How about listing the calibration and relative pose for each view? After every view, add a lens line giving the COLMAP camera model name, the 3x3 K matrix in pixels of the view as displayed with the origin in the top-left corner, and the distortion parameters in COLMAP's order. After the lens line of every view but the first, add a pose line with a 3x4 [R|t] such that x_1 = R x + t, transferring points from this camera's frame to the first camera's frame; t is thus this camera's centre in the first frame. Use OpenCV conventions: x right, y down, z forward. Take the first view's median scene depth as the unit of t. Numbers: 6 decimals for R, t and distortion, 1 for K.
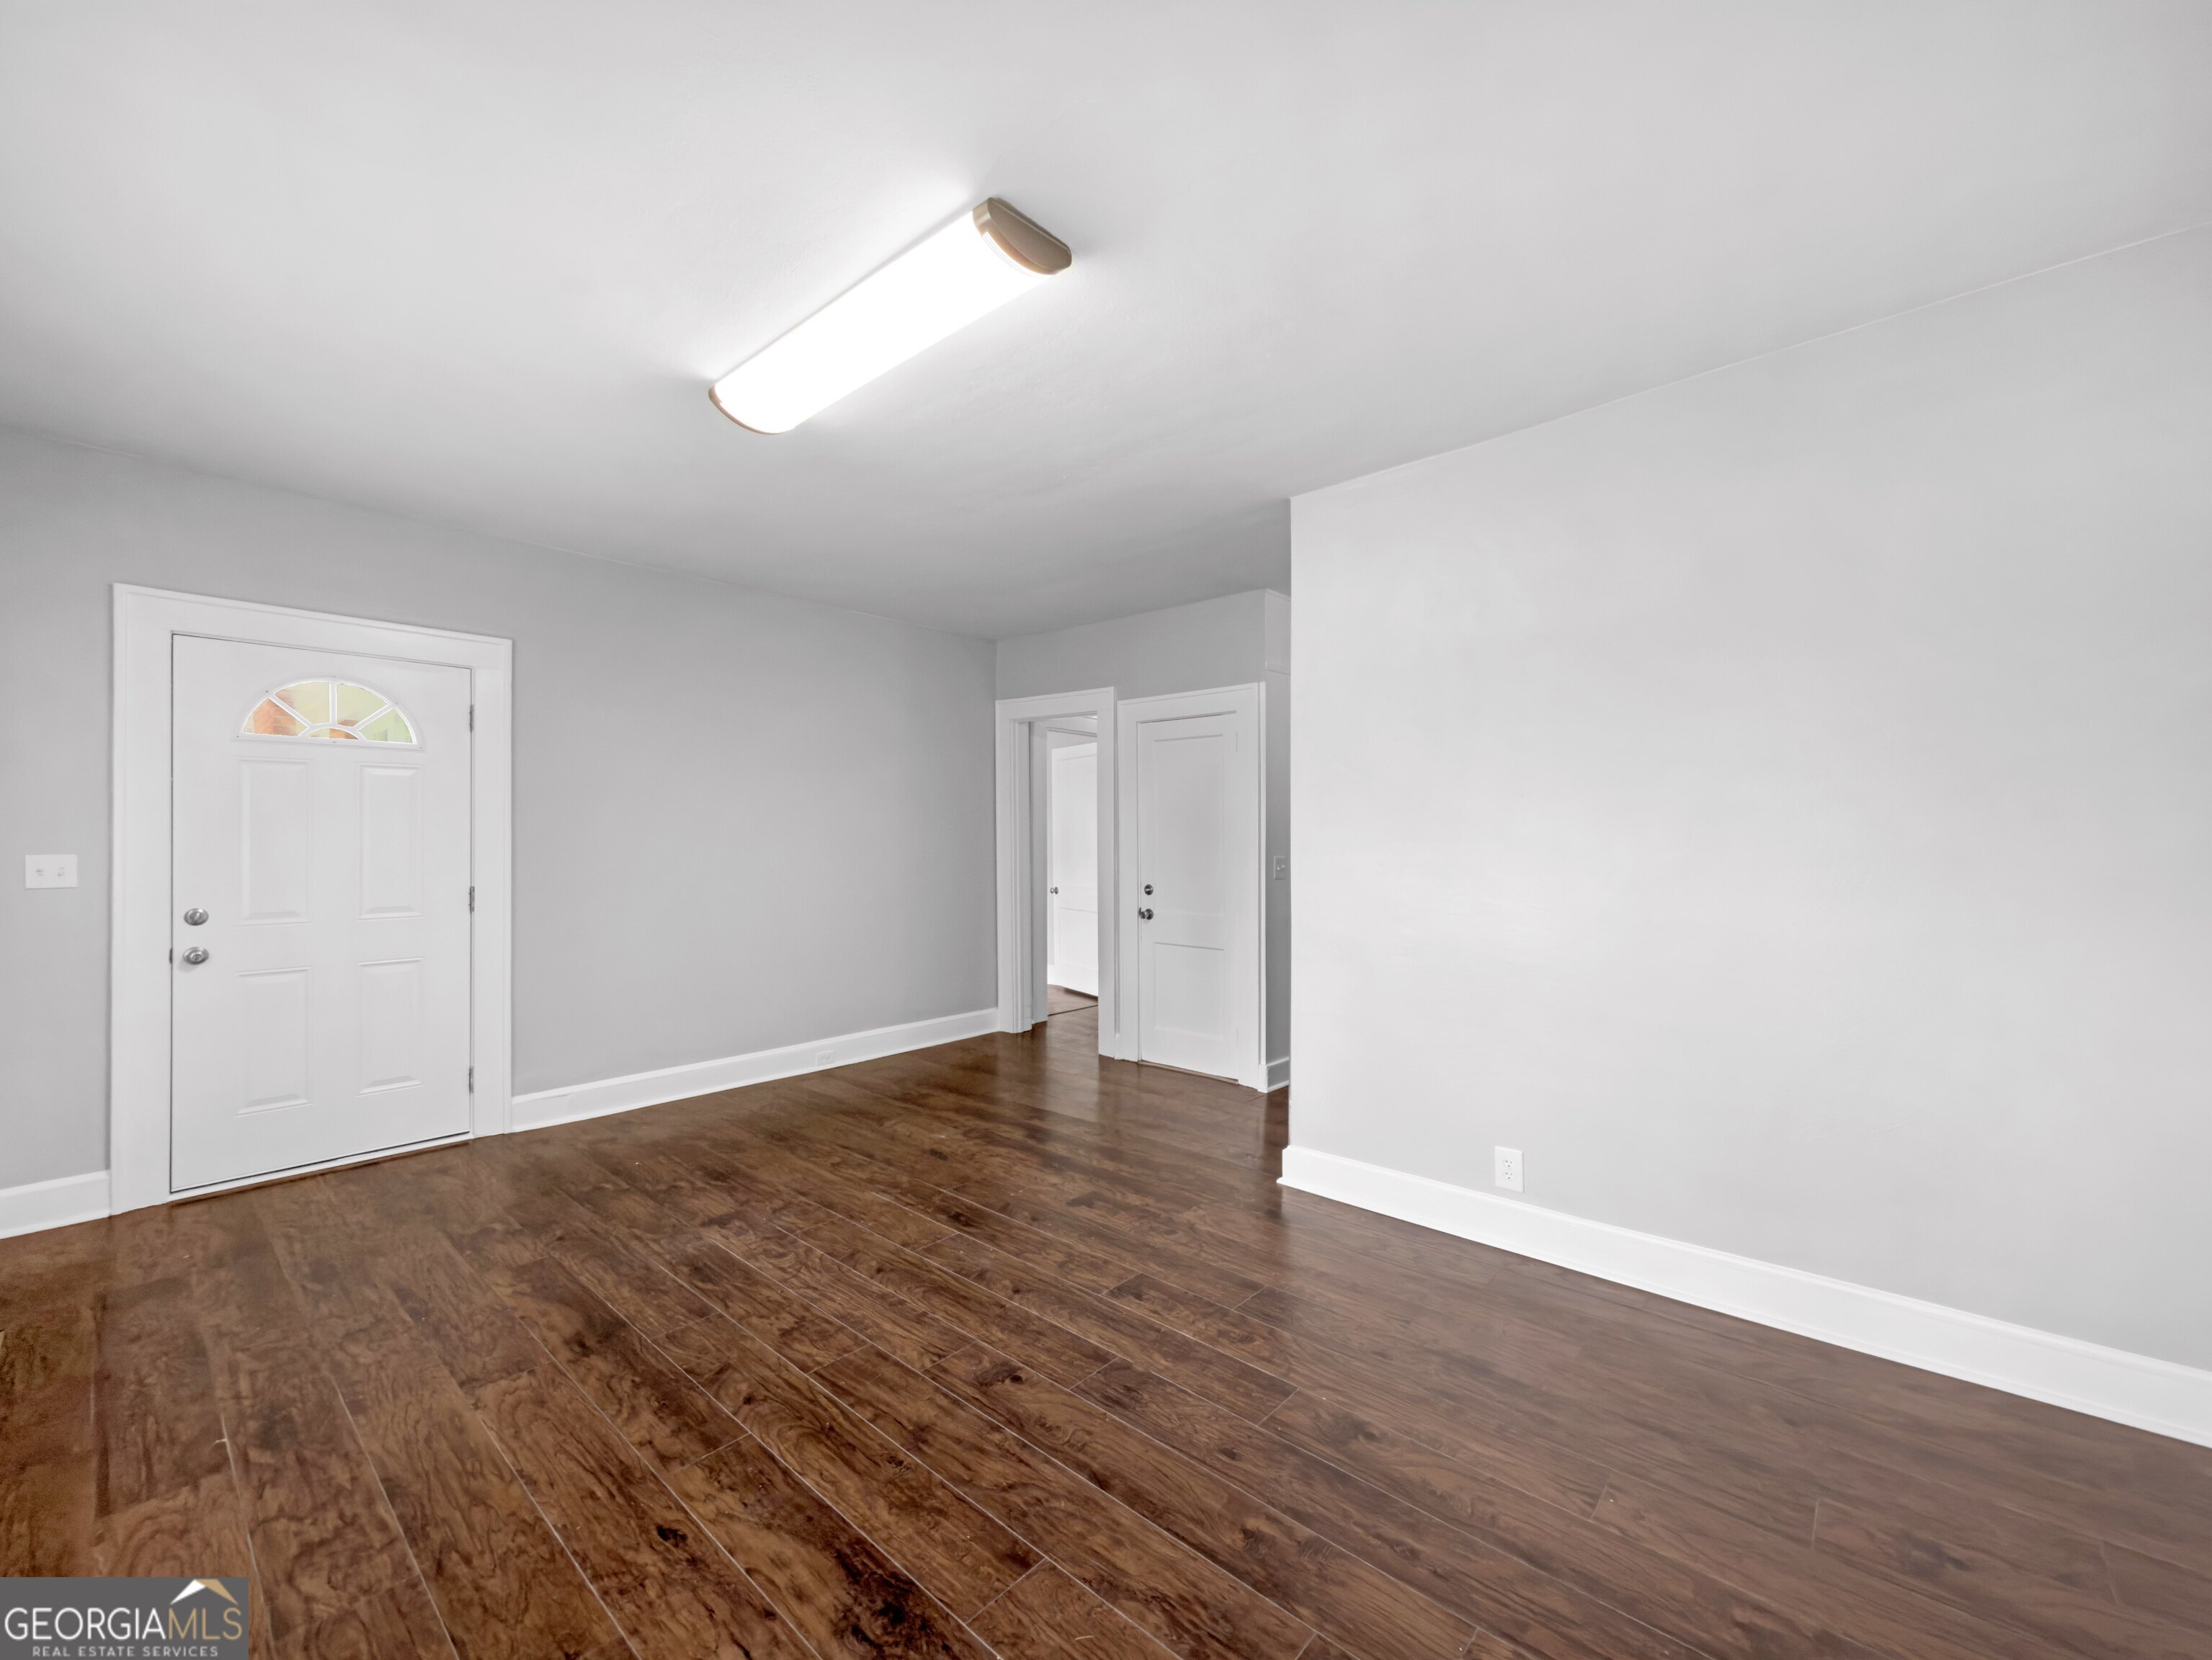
lens RADIAL K [[892.6, 0, 1106.0], [0, 892.6, 830.0], [0, 0, 1]] dist [-0.003924, 0.000214]
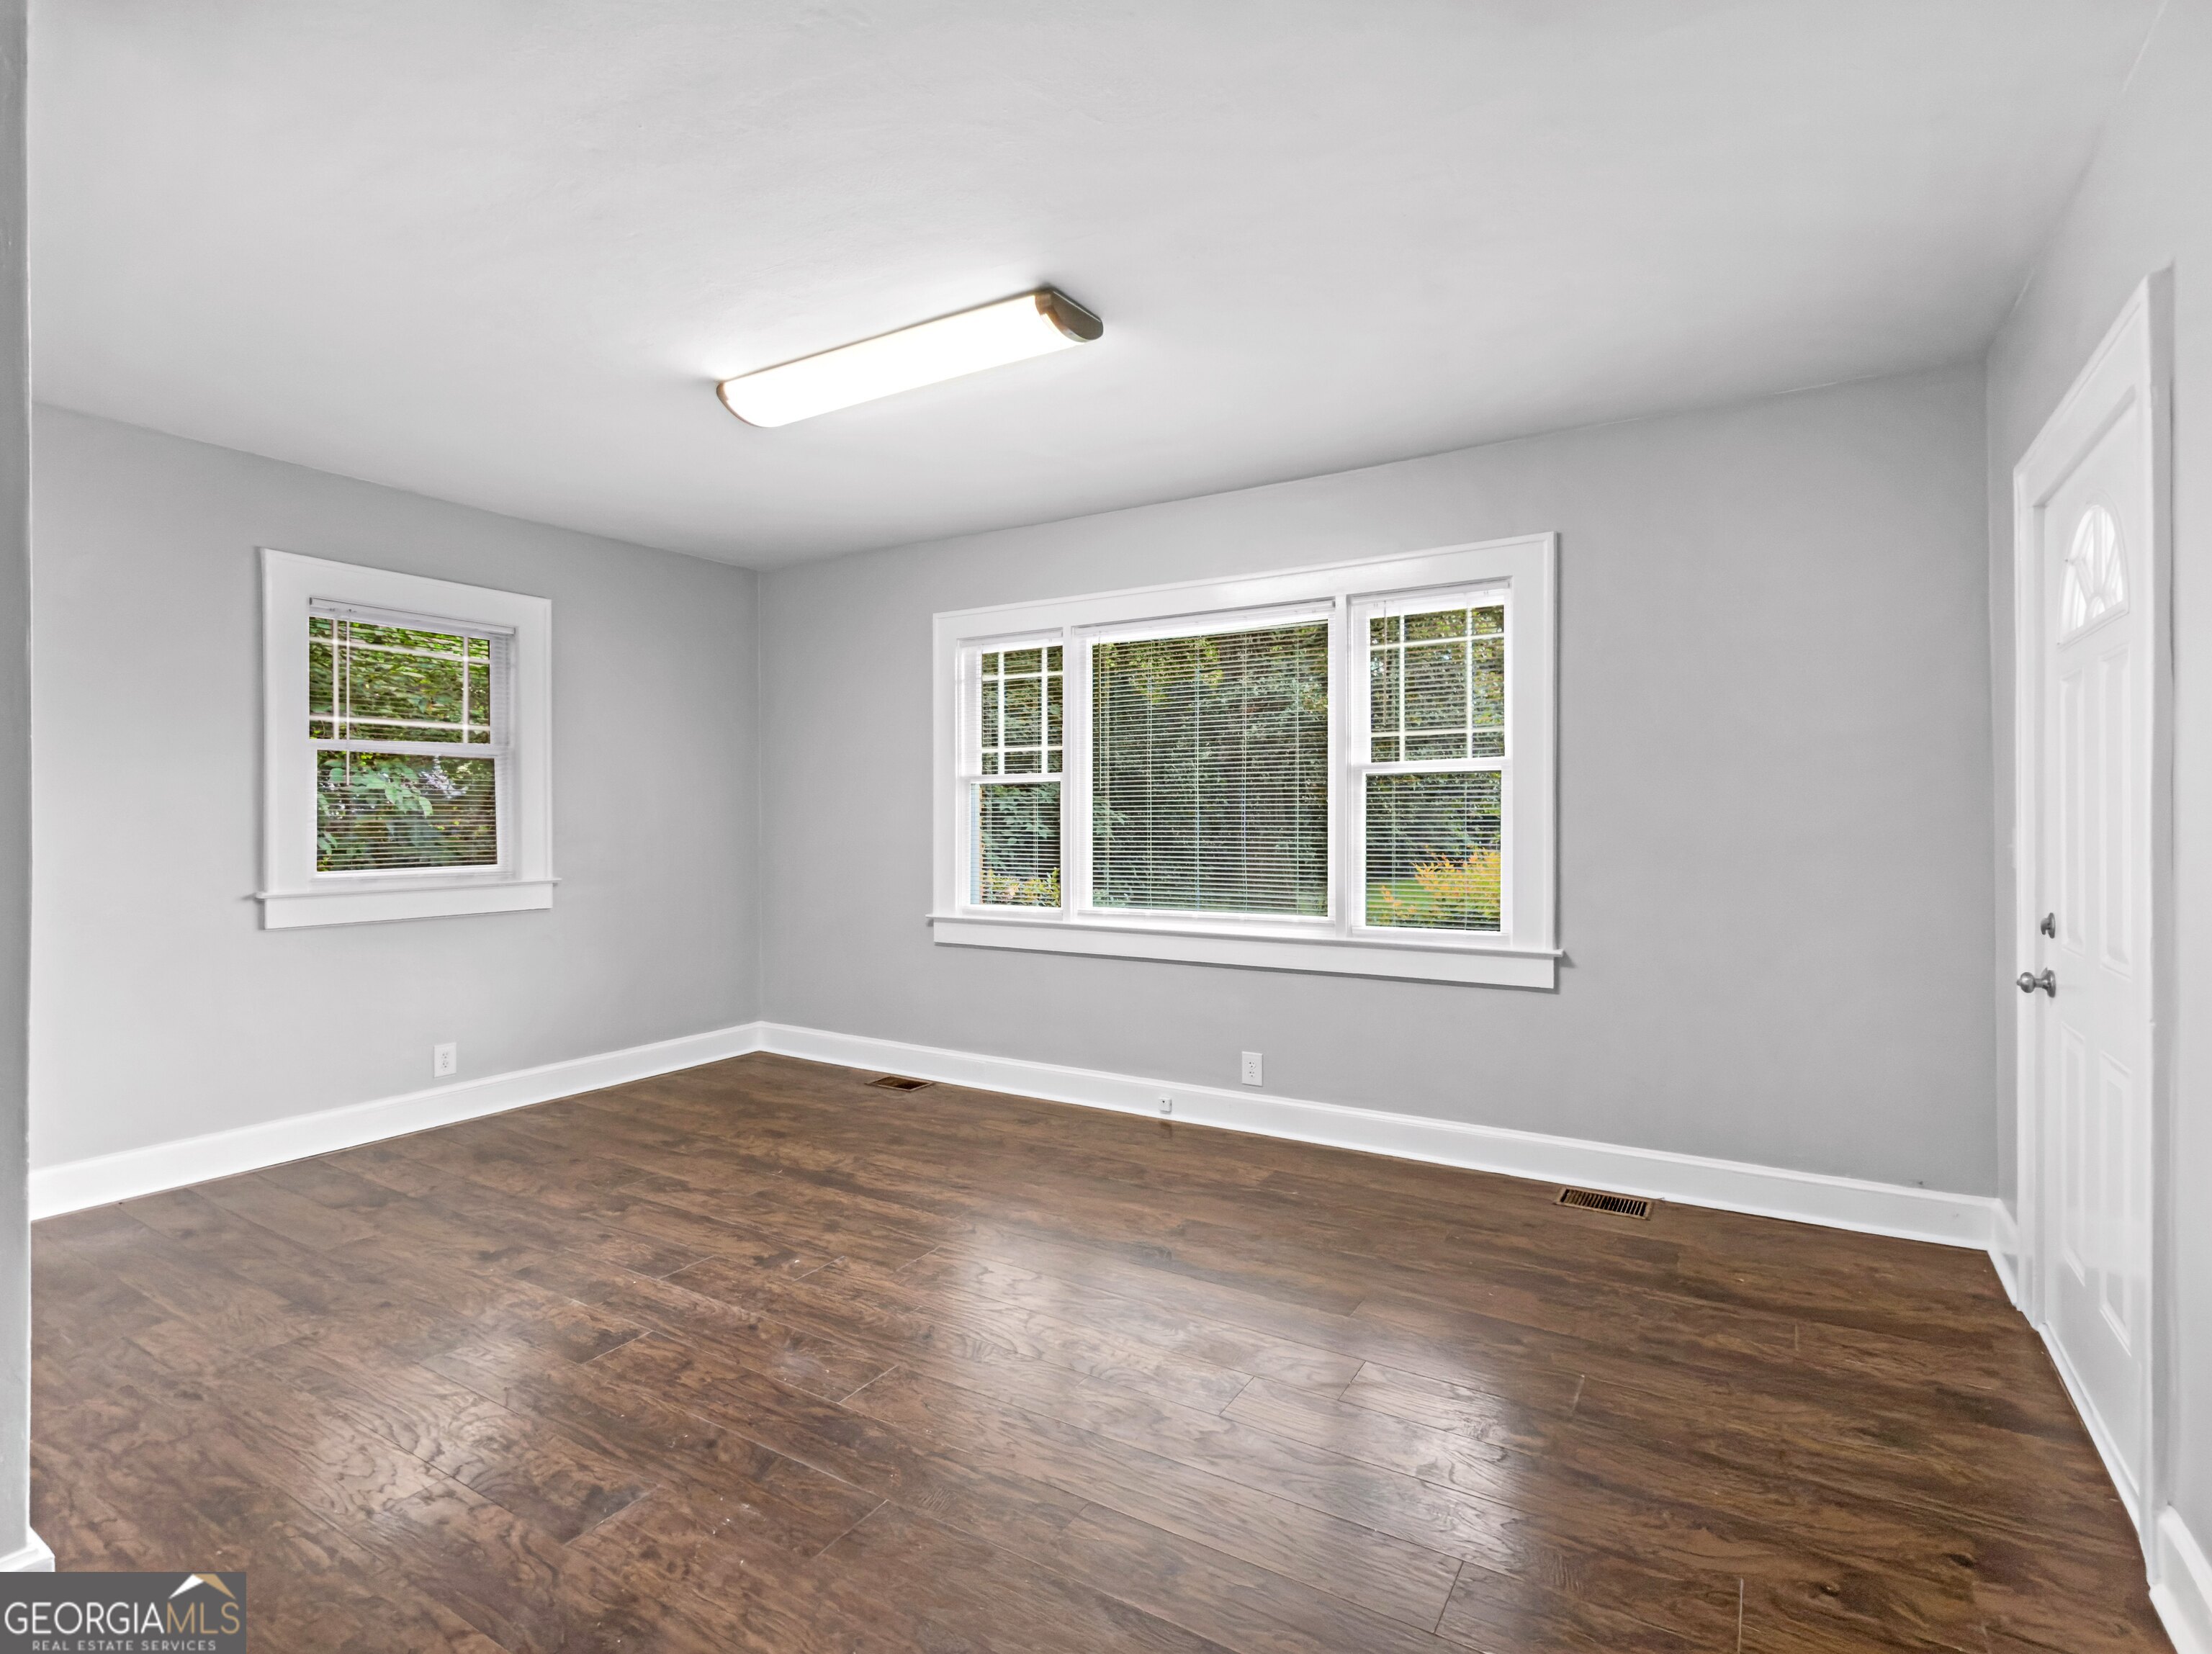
lens RADIAL K [[1058.9, 0, 1106.0], [0, 1058.9, 827.0], [0, 0, 1]] dist [0.001709, 0.000407]
pose [[-0.983007, 0.003395, -0.183538, -0.287091], [0.002788, 0.999990, 0.003568, 0.035251], [0.183549, 0.002996, -0.983006, 2.371979]]
